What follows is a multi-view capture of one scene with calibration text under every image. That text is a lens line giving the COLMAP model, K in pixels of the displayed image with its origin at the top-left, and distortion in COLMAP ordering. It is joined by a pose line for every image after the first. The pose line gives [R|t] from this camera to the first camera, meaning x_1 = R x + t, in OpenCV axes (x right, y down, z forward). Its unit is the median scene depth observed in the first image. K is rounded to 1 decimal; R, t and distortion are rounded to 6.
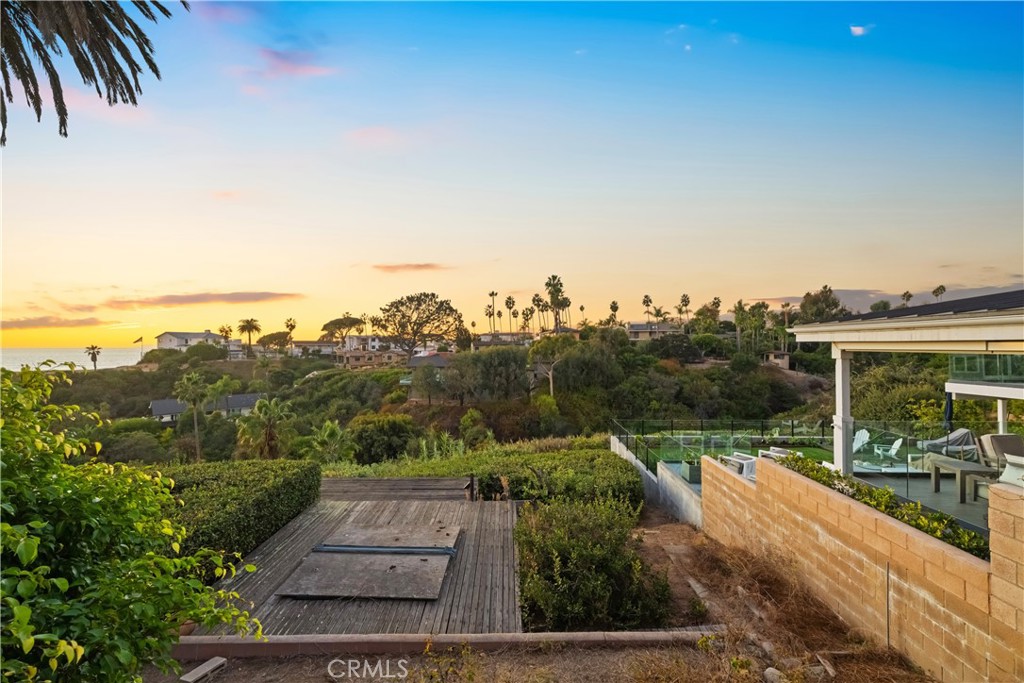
lens RADIAL K [[401.3, 0, 508.5], [0, 401.3, 343.9], [0, 0, 1]] dist [-0.000036, 0.000012]
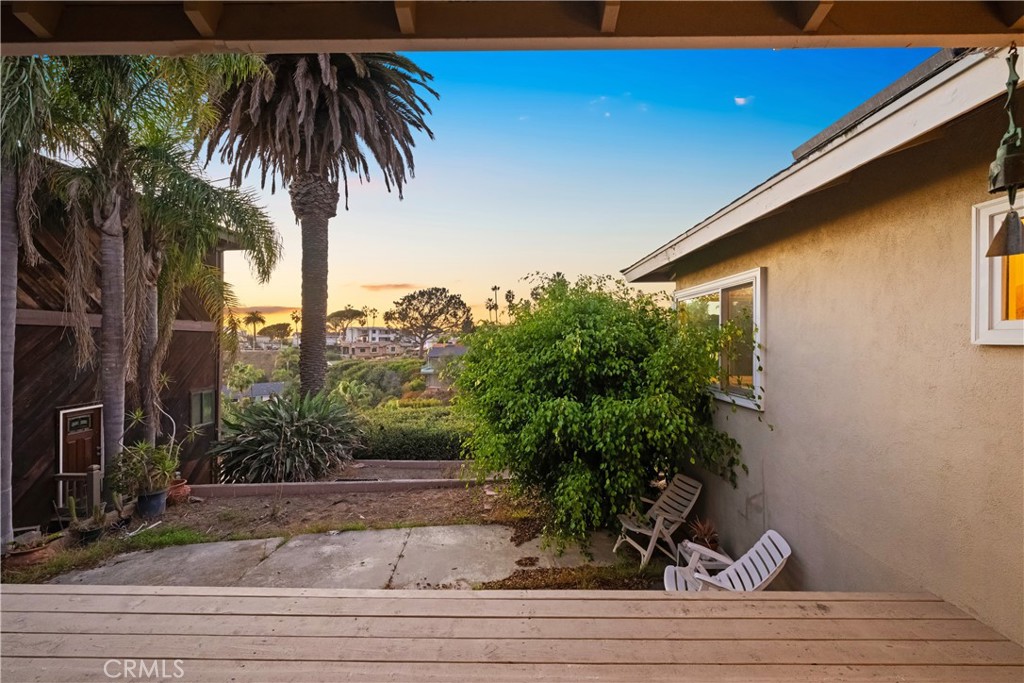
lens RADIAL K [[401.3, 0, 508.5], [0, 401.3, 343.9], [0, 0, 1]] dist [-0.000036, 0.000012]
pose [[0.999629, 0.003259, 0.027026, -0.053486], [-0.003778, 0.999809, 0.019179, 0.000385], [-0.026959, -0.019274, 0.999451, -0.074217]]
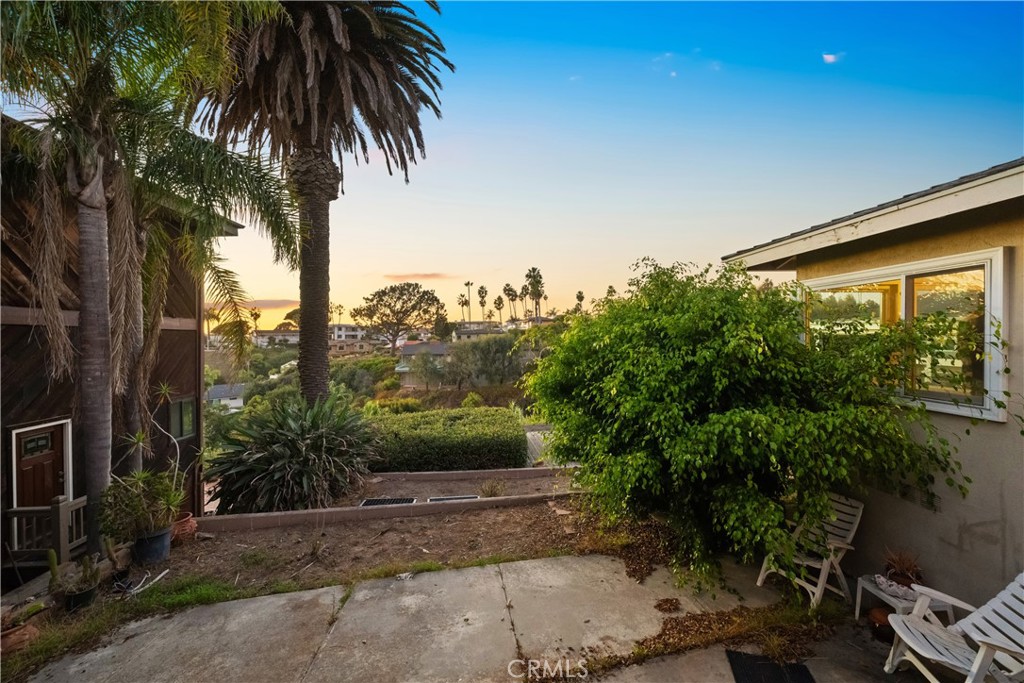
lens RADIAL K [[403.4, 0, 512.2], [0, 403.4, 344.1], [0, 0, 1]] dist [0.000174, 0.000060]
pose [[0.993709, -0.007039, 0.111772, -0.071727], [0.003855, 0.999581, 0.028674, 0.000244], [-0.111927, -0.028063, 0.993320, -0.062588]]
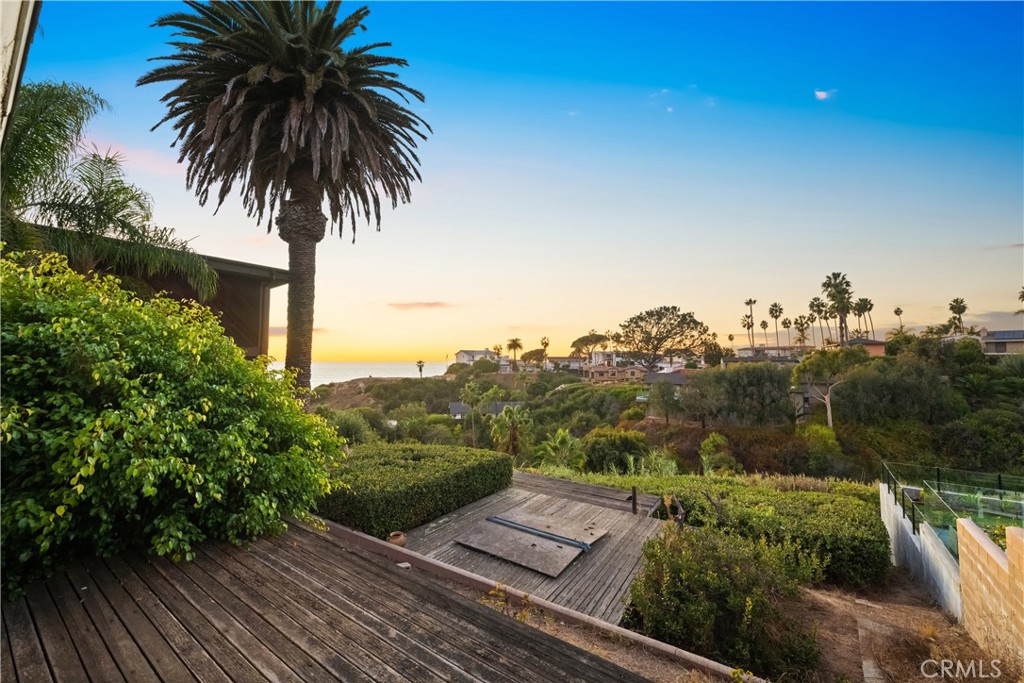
lens RADIAL K [[406.2, 0, 512.0], [0, 406.2, 341.5], [0, 0, 1]] dist [-0.000728, -0.000003]
pose [[0.832114, -0.022390, -0.554153, 0.026484], [-0.002474, 0.999025, -0.044078, -0.000211], [0.554599, 0.038049, 0.831247, -0.005931]]
